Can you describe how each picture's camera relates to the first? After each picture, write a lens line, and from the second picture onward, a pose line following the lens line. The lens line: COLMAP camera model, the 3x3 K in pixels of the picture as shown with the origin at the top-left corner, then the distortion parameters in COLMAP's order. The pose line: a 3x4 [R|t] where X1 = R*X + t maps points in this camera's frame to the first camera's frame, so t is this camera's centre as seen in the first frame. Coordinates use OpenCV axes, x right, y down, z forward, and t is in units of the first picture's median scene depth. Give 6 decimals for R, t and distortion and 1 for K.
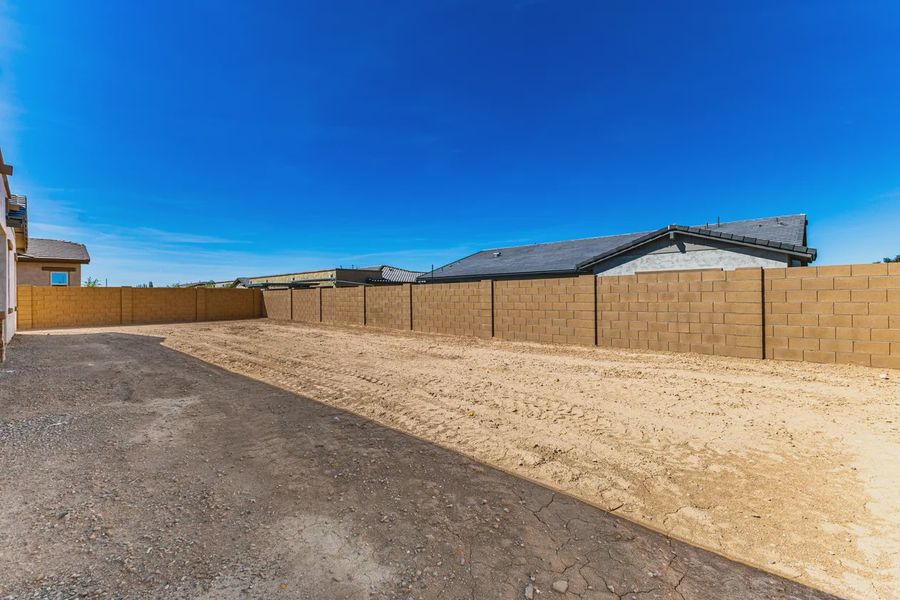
lens RADIAL K [[393.8, 0, 451.2], [0, 393.8, 295.5], [0, 0, 1]] dist [0.005387, 0.000258]
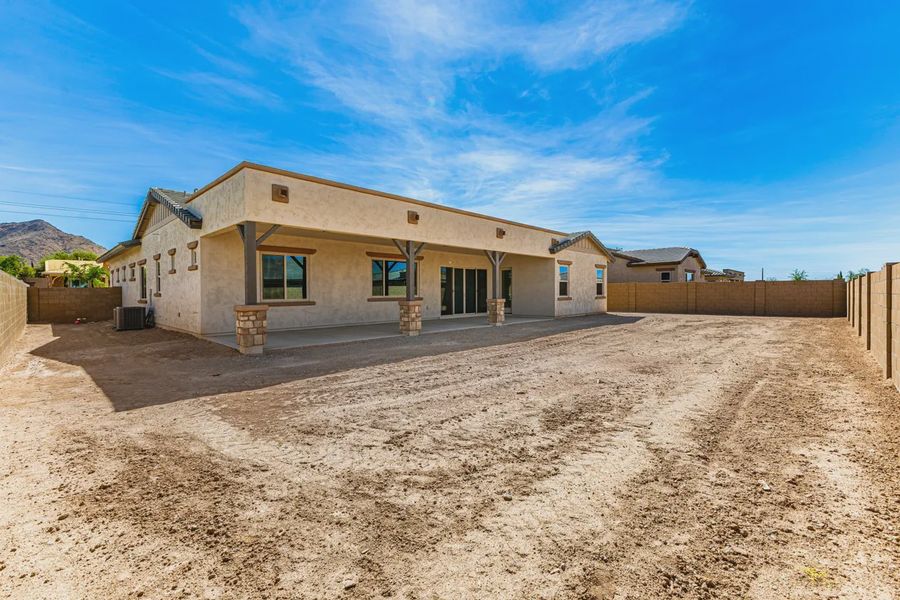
lens RADIAL K [[393.8, 0, 451.2], [0, 393.8, 295.5], [0, 0, 1]] dist [0.005387, 0.000258]
pose [[-0.021816, 0.024130, -0.999471, 0.383164], [0.005307, 0.999697, 0.024020, -0.013370], [0.999748, -0.004780, -0.021937, 0.280903]]
